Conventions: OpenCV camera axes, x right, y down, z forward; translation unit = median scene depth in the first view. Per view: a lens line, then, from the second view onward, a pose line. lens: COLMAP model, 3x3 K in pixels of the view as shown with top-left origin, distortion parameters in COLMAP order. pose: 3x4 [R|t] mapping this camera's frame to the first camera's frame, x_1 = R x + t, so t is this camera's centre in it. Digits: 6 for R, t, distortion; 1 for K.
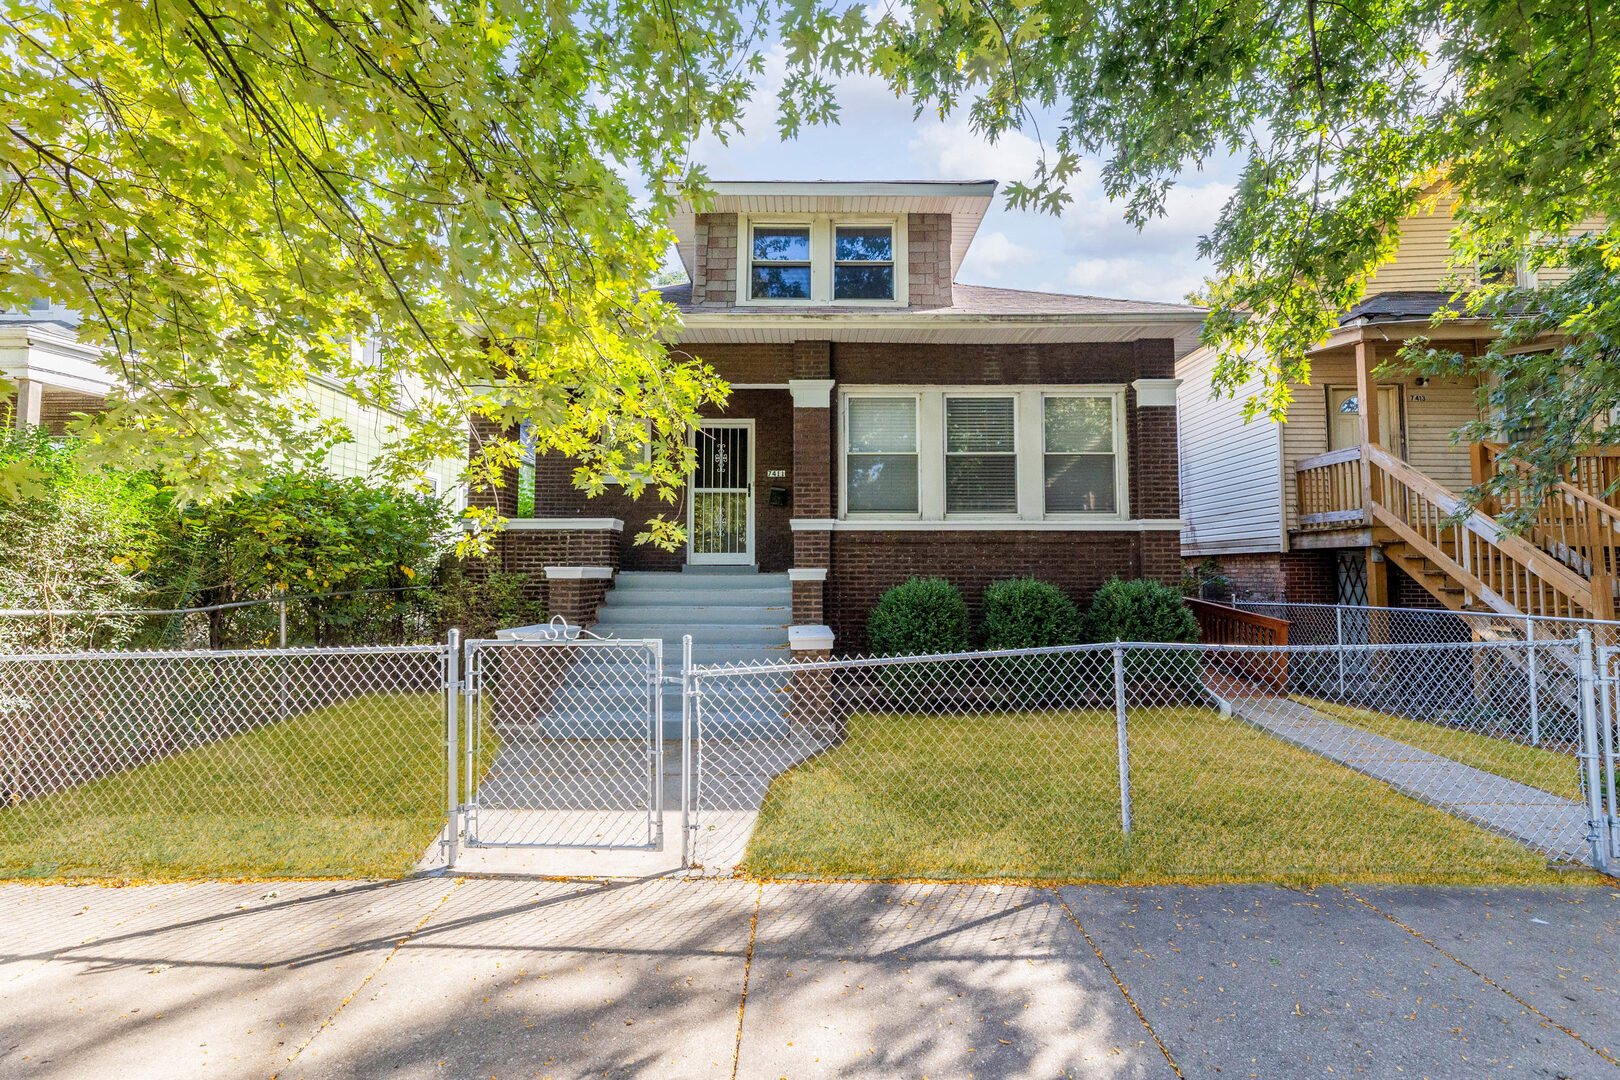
lens RADIAL K [[698.0, 0, 811.0], [0, 698.0, 542.3], [0, 0, 1]] dist [0.000156, -0.000396]
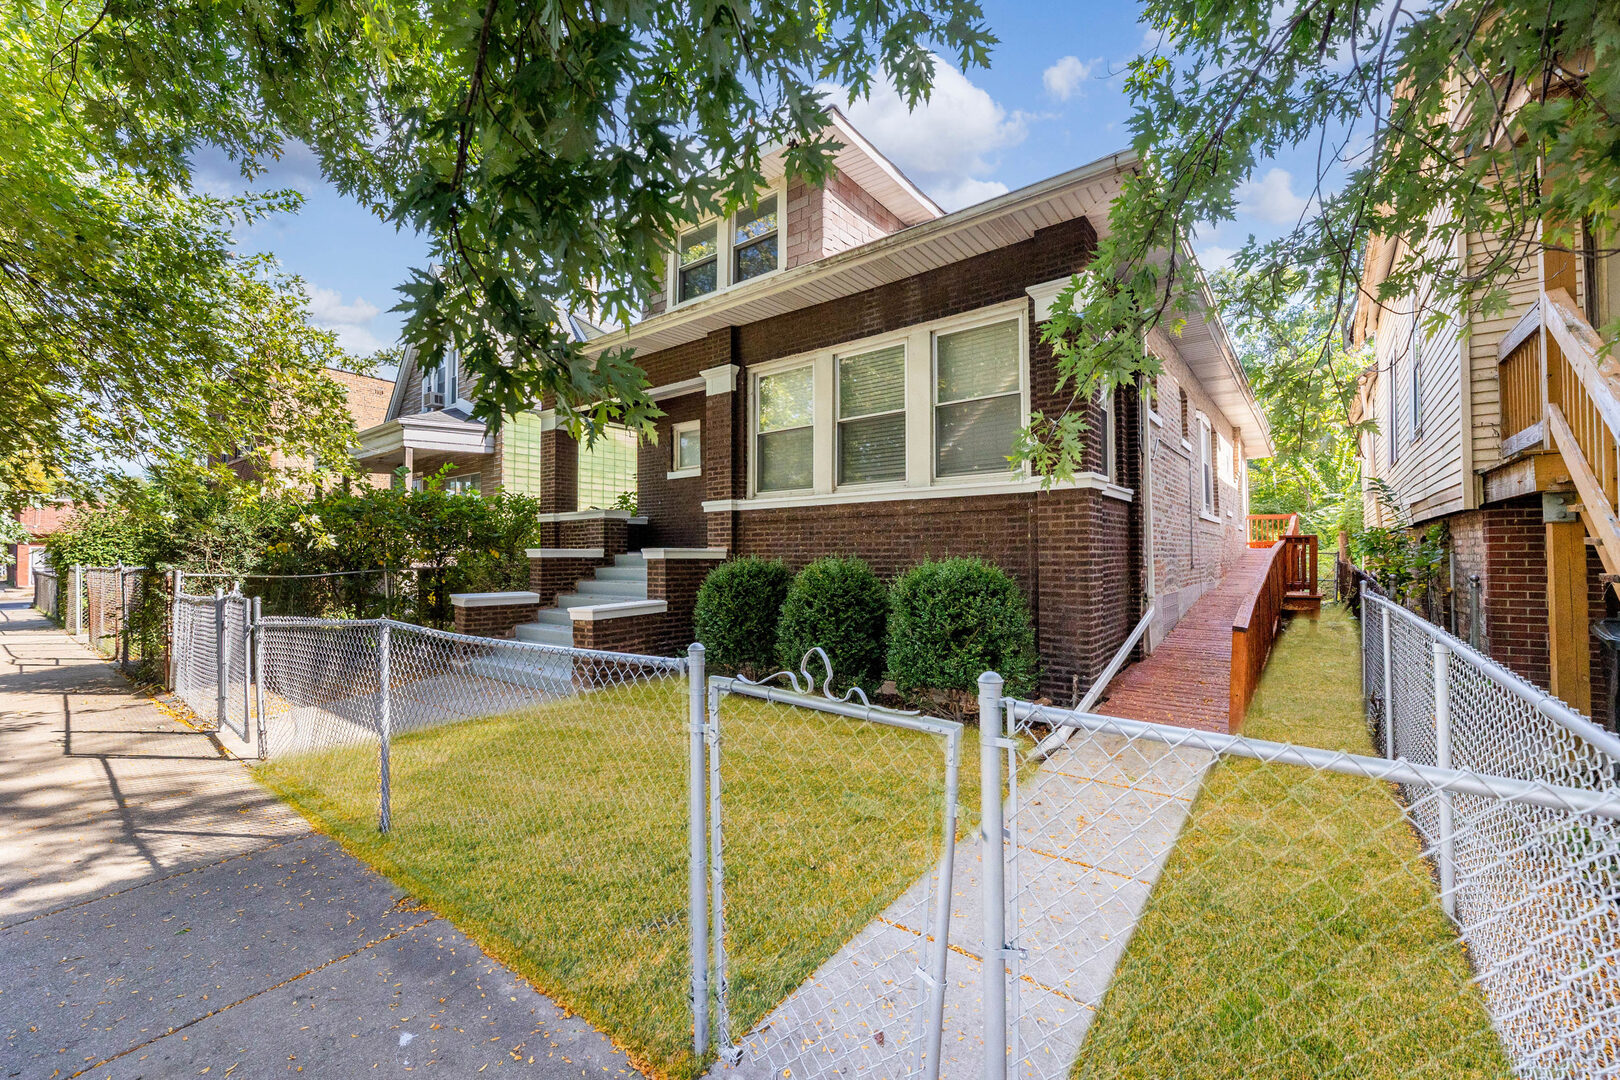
lens RADIAL K [[655.2, 0, 803.3], [0, 655.2, 547.8], [0, 0, 1]] dist [0.001702, 0.000113]
pose [[0.788732, -0.011532, -0.614629, 0.700299], [0.034761, 0.999061, 0.025863, 0.016188], [0.613754, -0.041764, 0.788392, 0.292265]]
